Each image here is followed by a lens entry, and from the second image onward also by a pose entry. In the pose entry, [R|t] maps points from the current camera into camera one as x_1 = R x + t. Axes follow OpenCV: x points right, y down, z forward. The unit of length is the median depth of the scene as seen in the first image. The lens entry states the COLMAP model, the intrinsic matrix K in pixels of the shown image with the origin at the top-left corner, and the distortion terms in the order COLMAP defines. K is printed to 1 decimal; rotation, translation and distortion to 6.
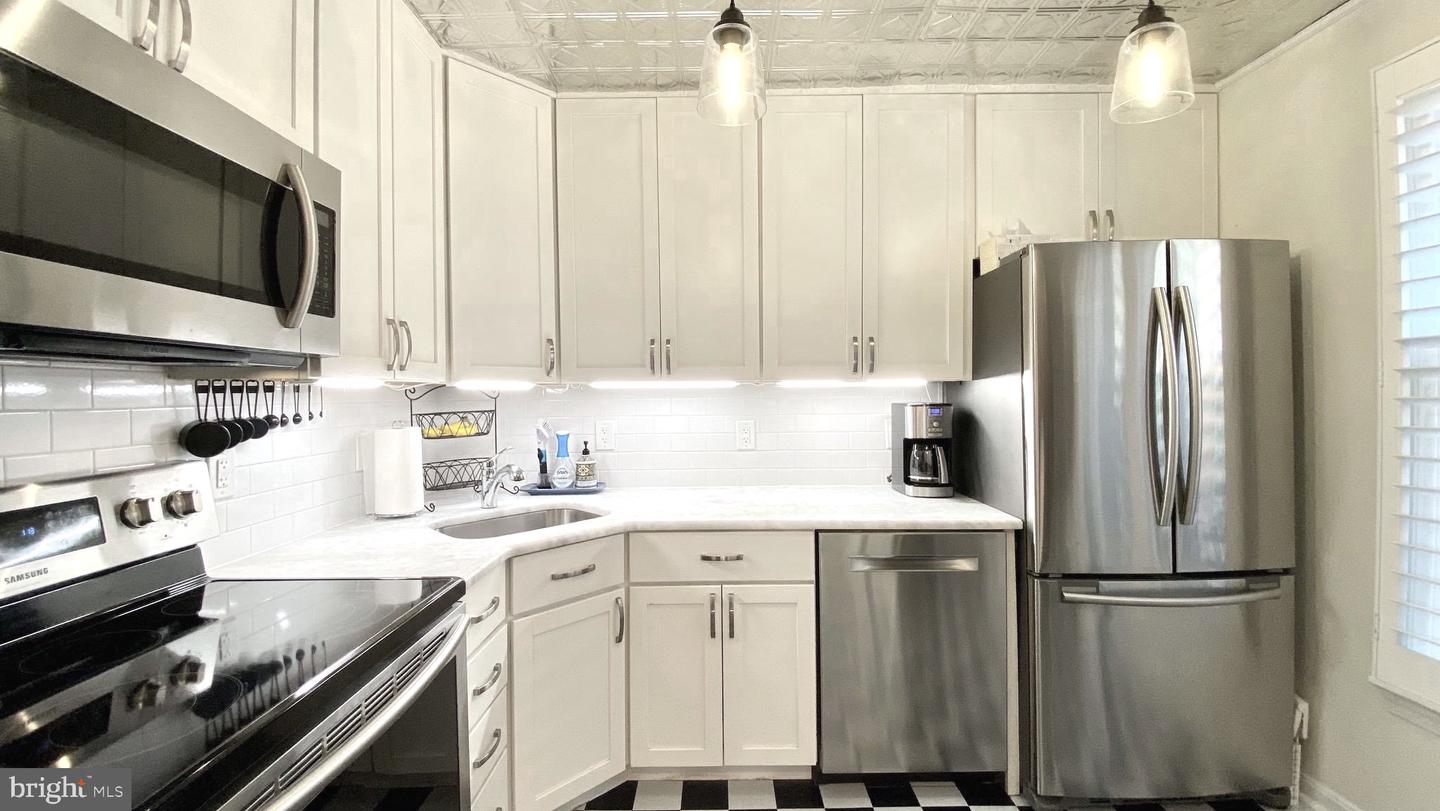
lens RADIAL K [[589.3, 0, 722.4], [0, 589.3, 399.6], [0, 0, 1]] dist [-0.000490, -0.000465]
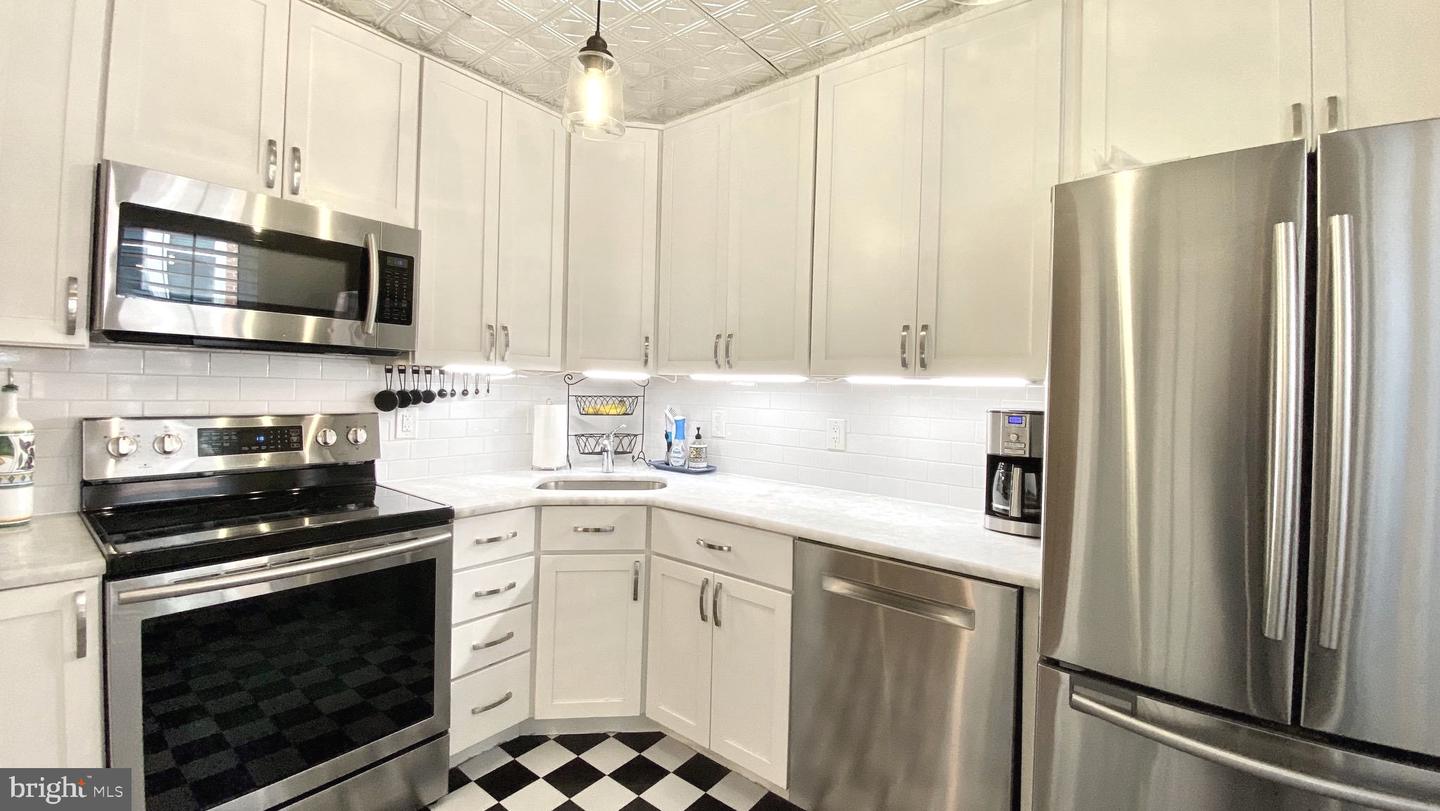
lens RADIAL K [[589.3, 0, 725.1], [0, 589.3, 391.7], [0, 0, 1]] dist [-0.000490, -0.000465]
pose [[0.782912, 0.037175, -0.621020, 0.611737], [-0.042378, 0.999081, 0.006381, -0.007017], [0.620687, 0.021322, 0.783769, 0.191783]]
